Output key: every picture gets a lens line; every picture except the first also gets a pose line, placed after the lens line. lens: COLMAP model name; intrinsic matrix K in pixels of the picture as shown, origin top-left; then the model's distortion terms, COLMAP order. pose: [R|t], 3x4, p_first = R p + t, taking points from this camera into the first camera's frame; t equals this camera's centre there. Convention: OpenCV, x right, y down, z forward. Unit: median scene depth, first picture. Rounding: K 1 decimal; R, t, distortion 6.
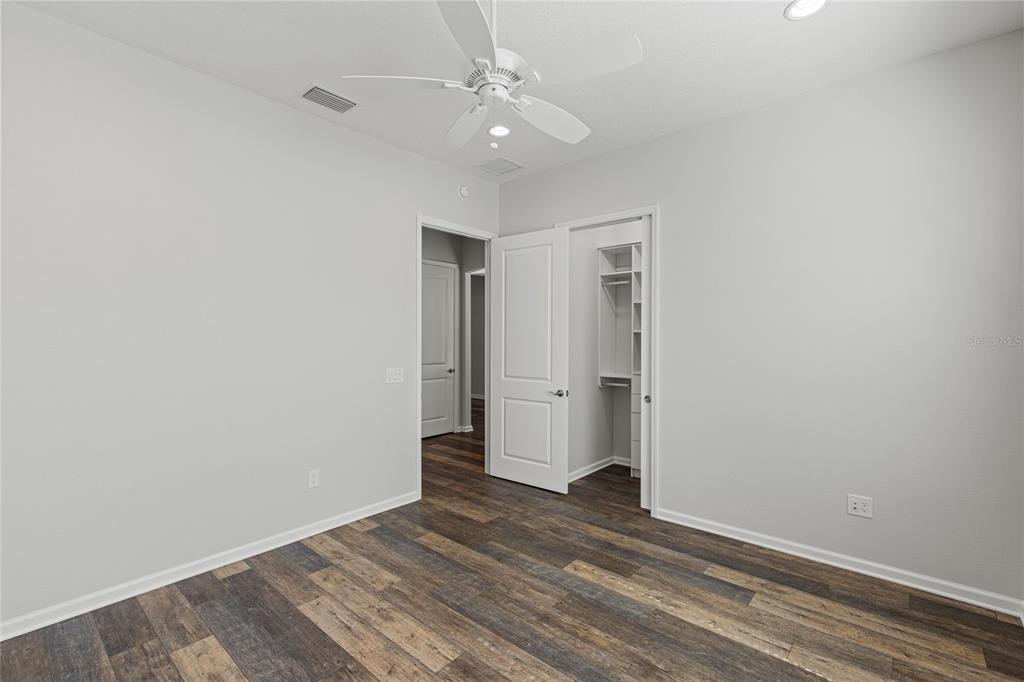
lens RADIAL K [[466.3, 0, 513.5], [0, 466.3, 337.5], [0, 0, 1]] dist [0.004038, -0.000424]
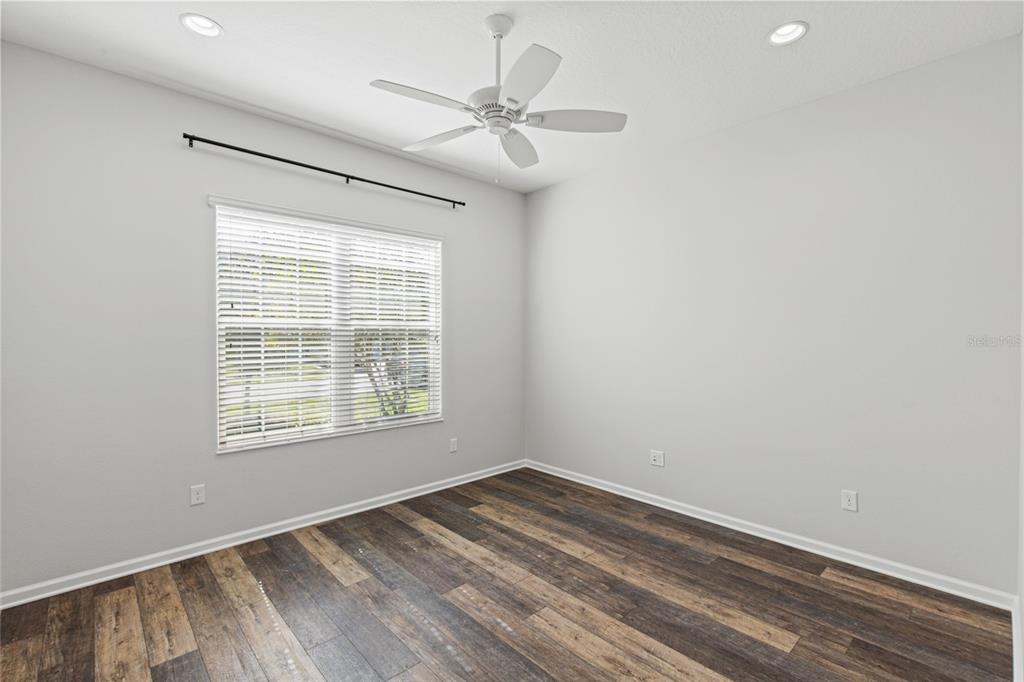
lens RADIAL K [[466.3, 0, 511.9], [0, 466.3, 339.5], [0, 0, 1]] dist [0.004038, -0.000424]
pose [[-0.993765, -0.001423, 0.111489, -0.186801], [0.000106, 0.999906, 0.013702, -0.012537], [-0.111498, 0.013629, -0.993671, 1.966842]]
